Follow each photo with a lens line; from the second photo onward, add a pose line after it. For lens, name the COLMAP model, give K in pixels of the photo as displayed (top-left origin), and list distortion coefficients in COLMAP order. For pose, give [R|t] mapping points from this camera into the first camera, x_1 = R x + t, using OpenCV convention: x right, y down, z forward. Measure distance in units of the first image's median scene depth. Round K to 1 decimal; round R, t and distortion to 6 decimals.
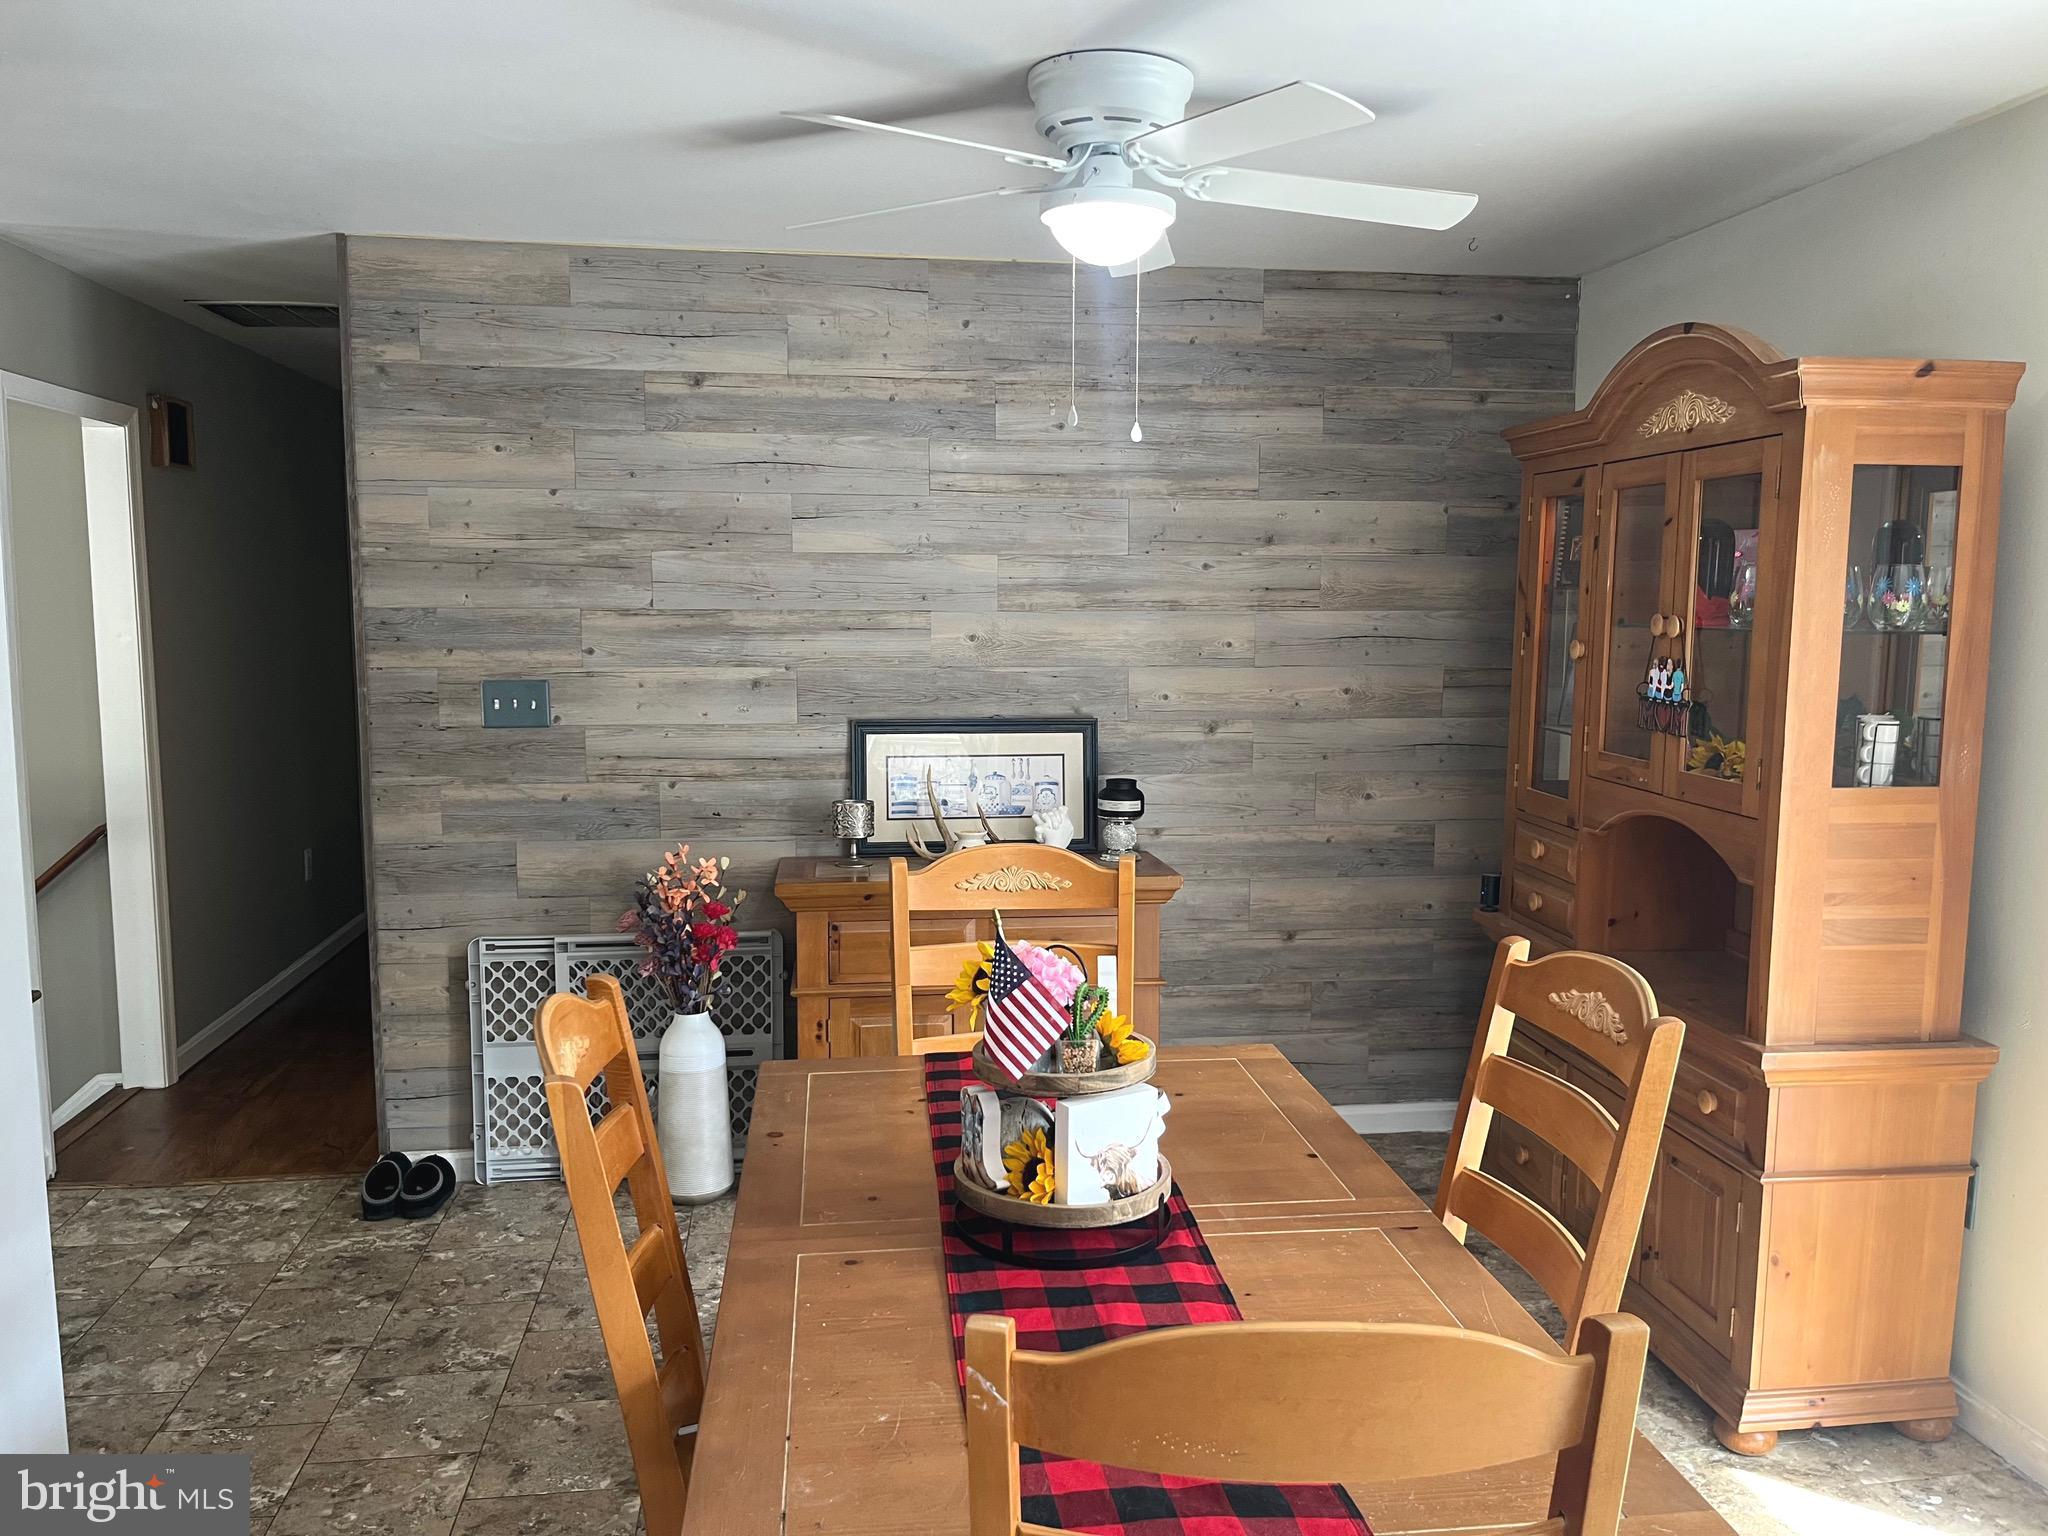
lens RADIAL K [[1553.8, 0, 1023.8], [0, 1553.8, 775.7], [0, 0, 1]] dist [0.032504, -0.031046]
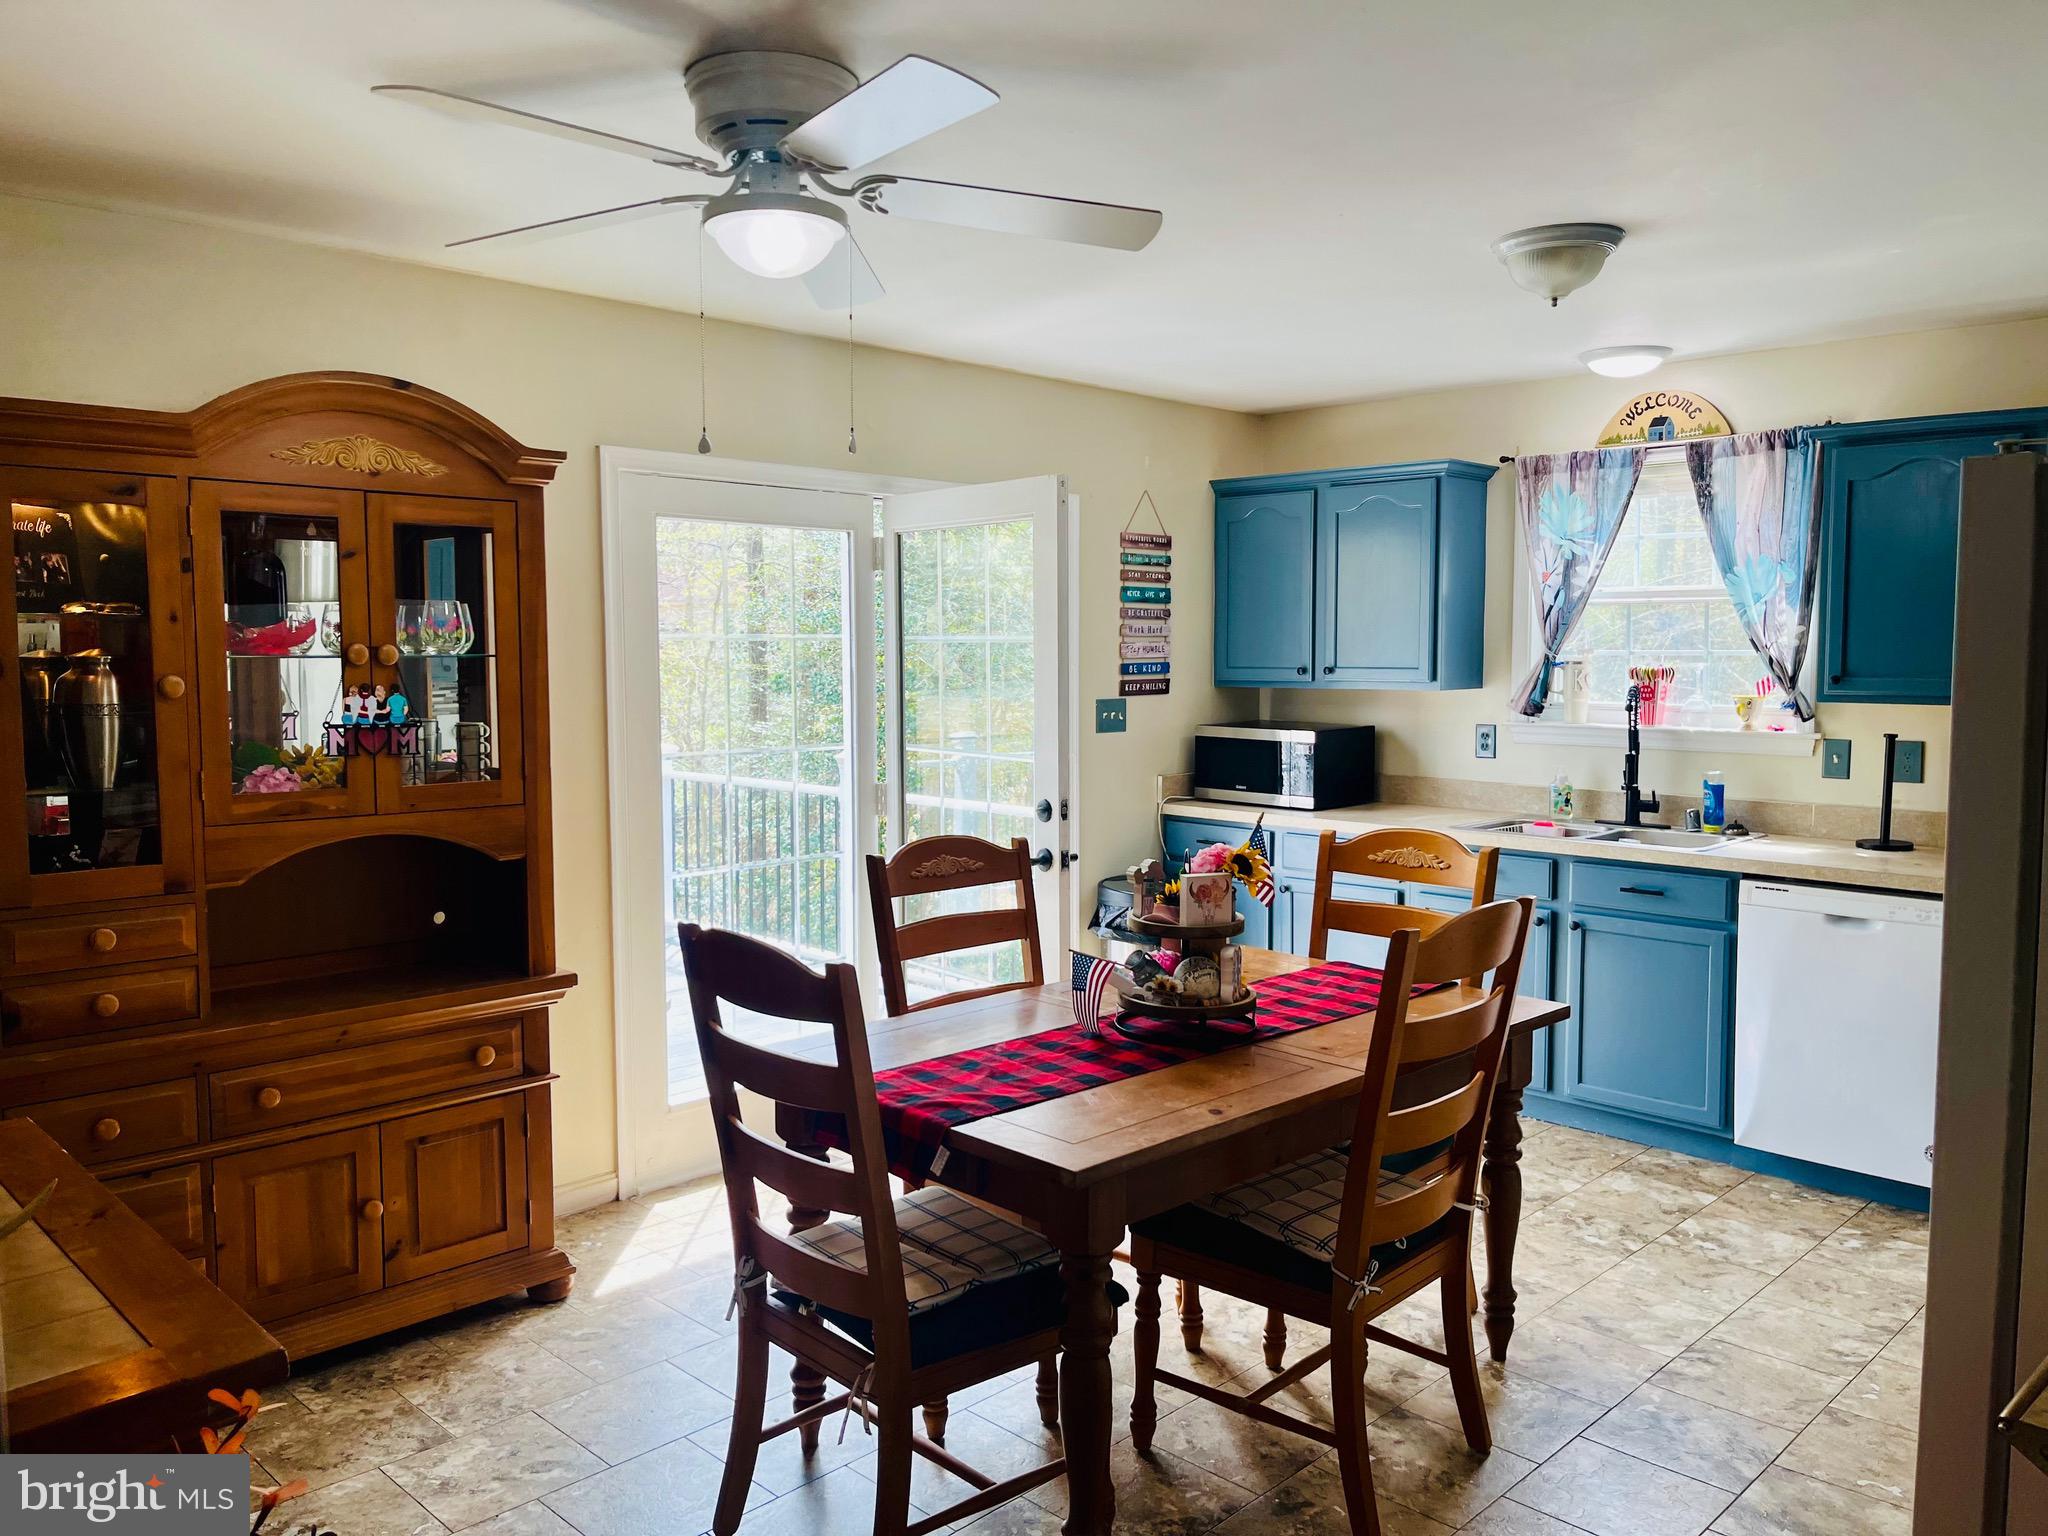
lens RADIAL K [[1553.8, 0, 1026.7], [0, 1553.8, 774.8], [0, 0, 1]] dist [0.032504, -0.031046]
pose [[-0.609568, -0.068968, 0.789728, -0.699668], [0.087856, 0.984194, 0.153765, -0.139303], [-0.787851, 0.163112, -0.593874, 1.290356]]
